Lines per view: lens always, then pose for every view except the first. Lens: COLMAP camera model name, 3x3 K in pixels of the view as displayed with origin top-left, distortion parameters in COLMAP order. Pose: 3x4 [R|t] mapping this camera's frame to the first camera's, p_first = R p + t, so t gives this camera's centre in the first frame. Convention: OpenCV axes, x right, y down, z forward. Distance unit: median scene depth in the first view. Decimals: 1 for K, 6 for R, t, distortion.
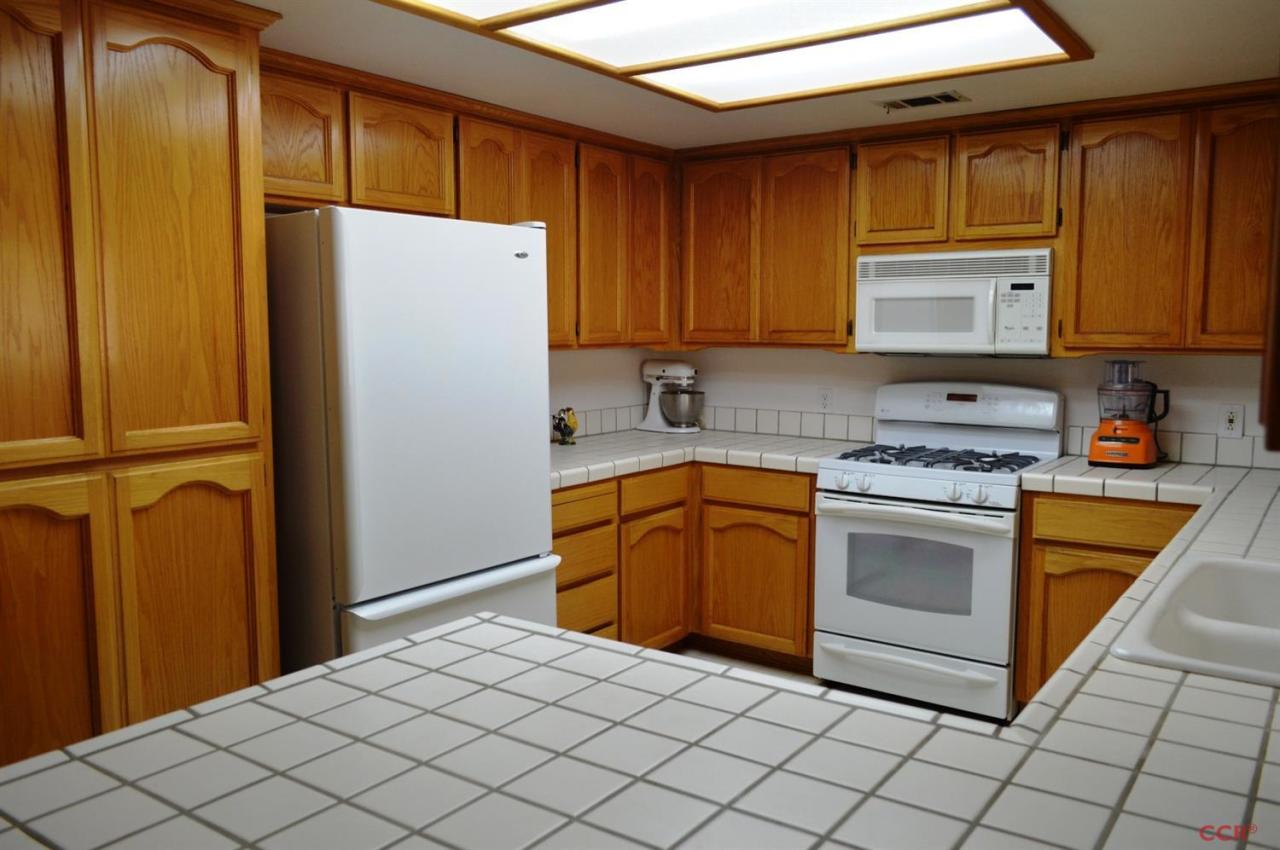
lens RADIAL K [[1013.6, 0, 640.0], [0, 1013.6, 425.0], [0, 0, 1]] dist [-0.005437, -0.002815]
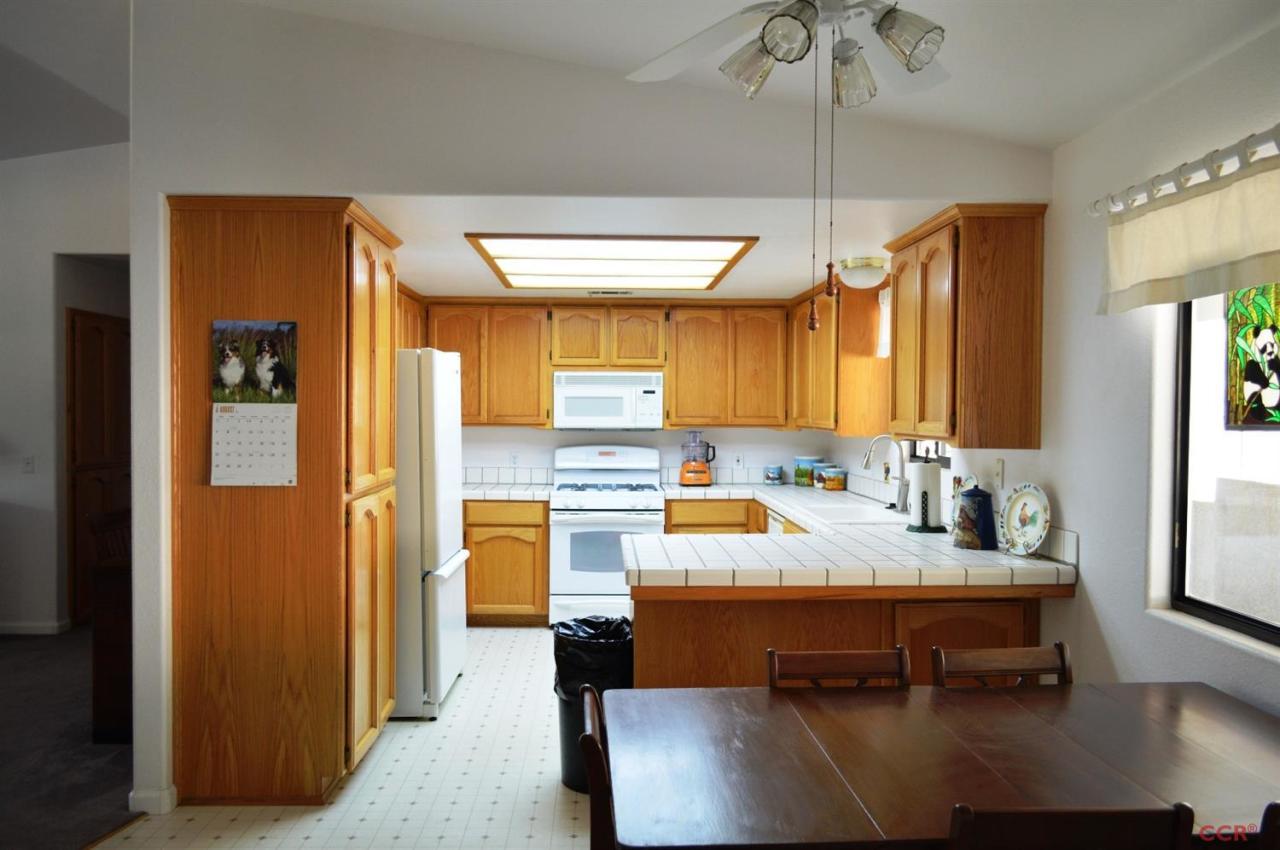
lens RADIAL K [[1013.6, 0, 640.0], [0, 1013.6, 425.0], [0, 0, 1]] dist [-0.005437, -0.002815]
pose [[0.791994, -0.005074, 0.610508, -0.742922], [0.054866, 0.996511, -0.062893, 0.038206], [-0.608059, 0.083307, 0.789509, -0.436594]]
